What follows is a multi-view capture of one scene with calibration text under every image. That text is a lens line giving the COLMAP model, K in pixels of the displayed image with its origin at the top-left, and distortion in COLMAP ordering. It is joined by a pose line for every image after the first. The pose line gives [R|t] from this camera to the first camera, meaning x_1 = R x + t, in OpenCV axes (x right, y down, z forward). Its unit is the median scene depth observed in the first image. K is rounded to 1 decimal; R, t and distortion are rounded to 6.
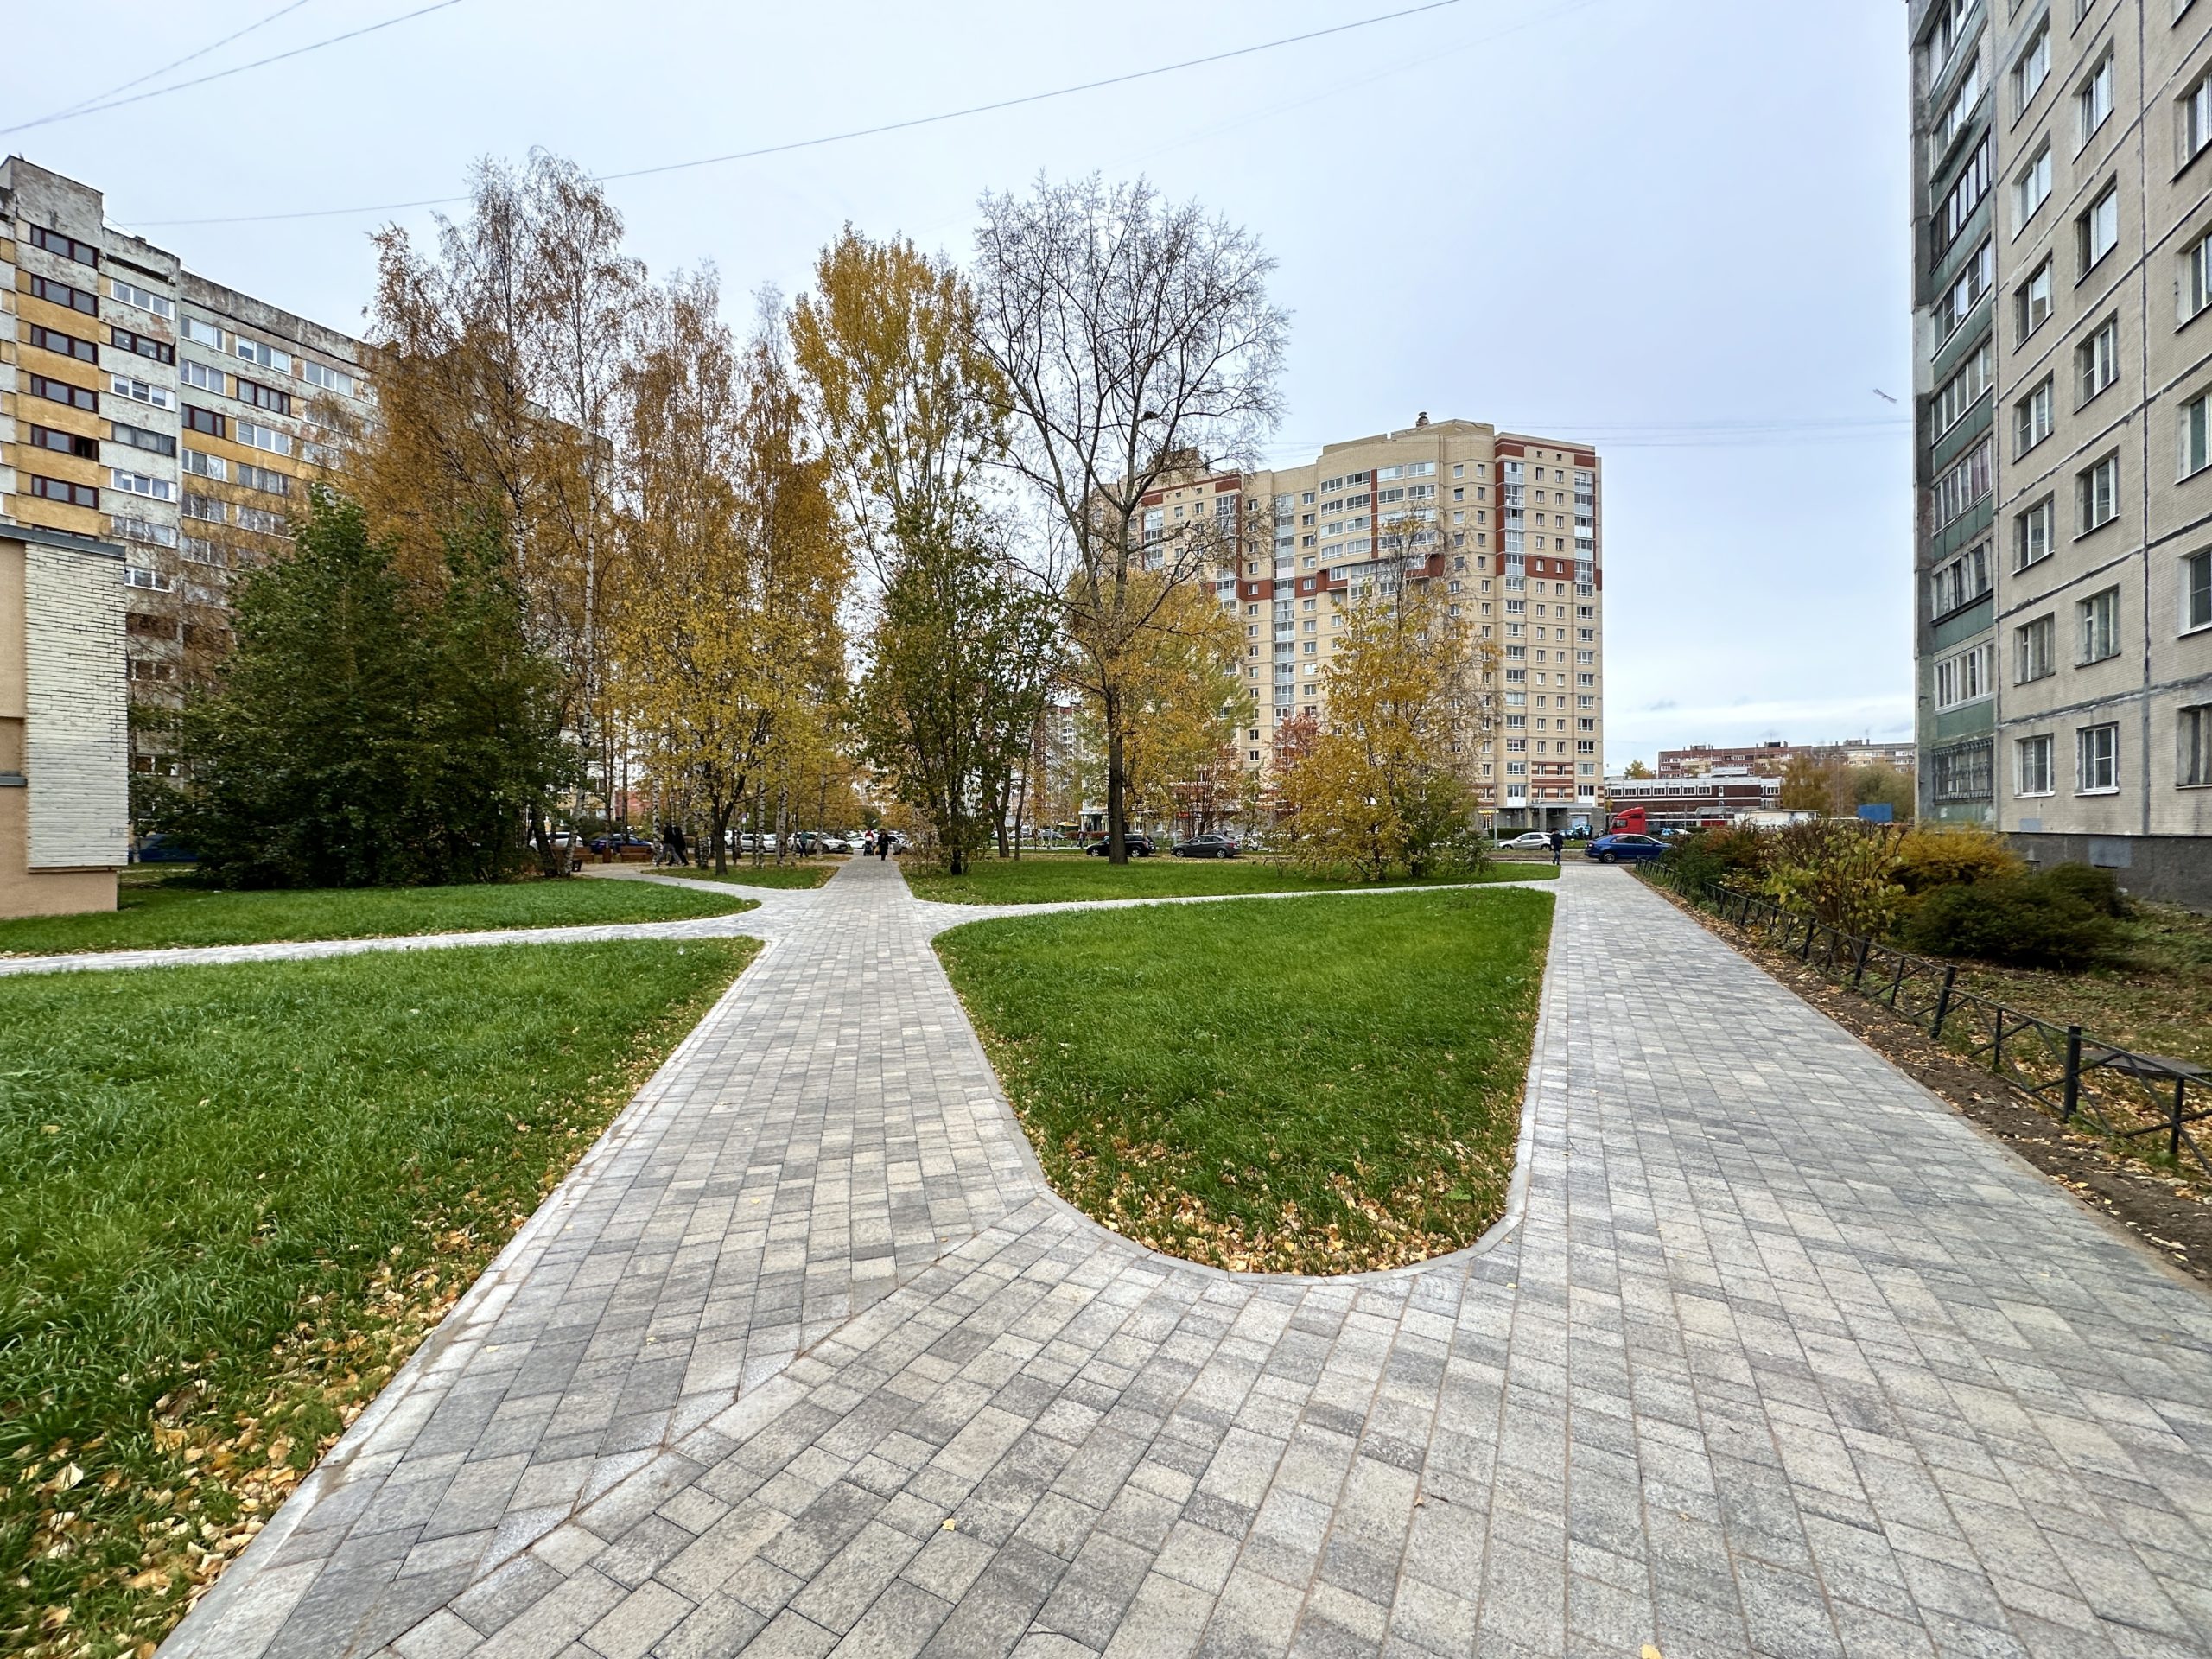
lens RADIAL K [[884.9, 0, 1107.7], [0, 884.9, 827.5], [0, 0, 1]] dist [-0.000380, -0.000600]
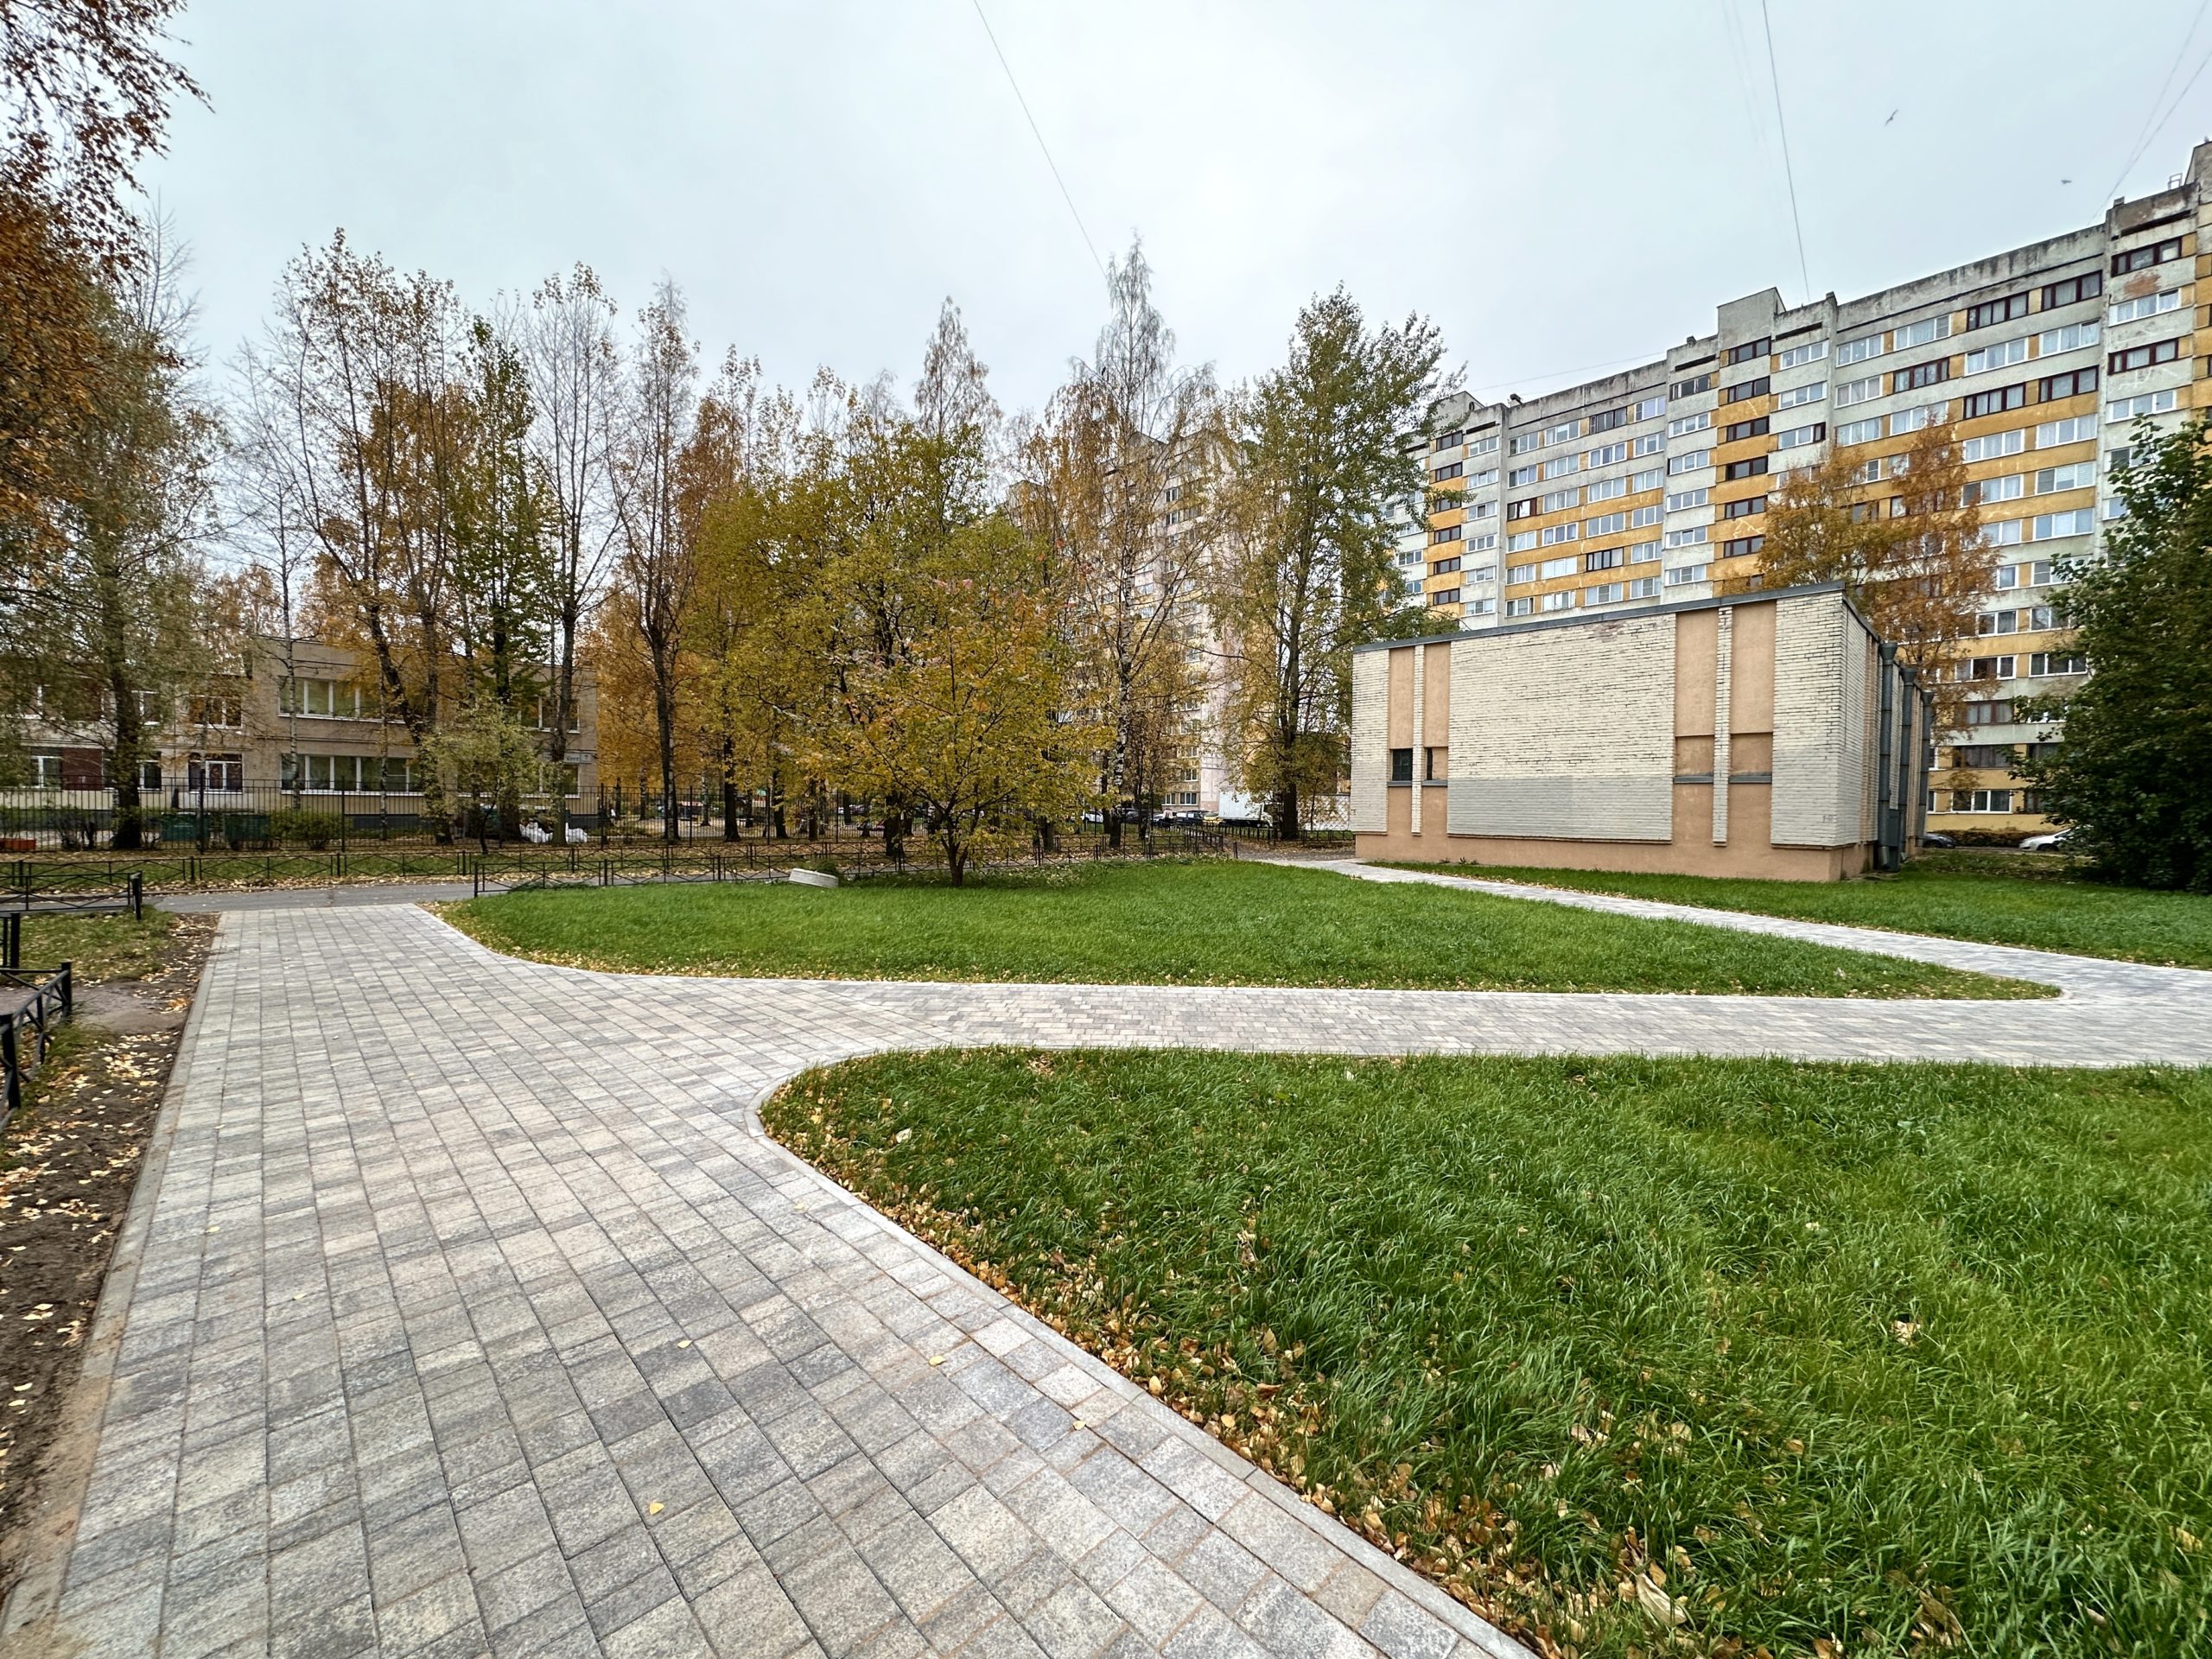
lens RADIAL K [[884.9, 0, 1096.5], [0, 884.9, 826.9], [0, 0, 1]] dist [-0.000380, -0.000600]
pose [[-0.329419, 0.020879, -0.943953, 1.507108], [-0.009515, 0.999631, 0.025430, -0.019385], [0.944136, 0.017359, -0.329099, 1.910152]]
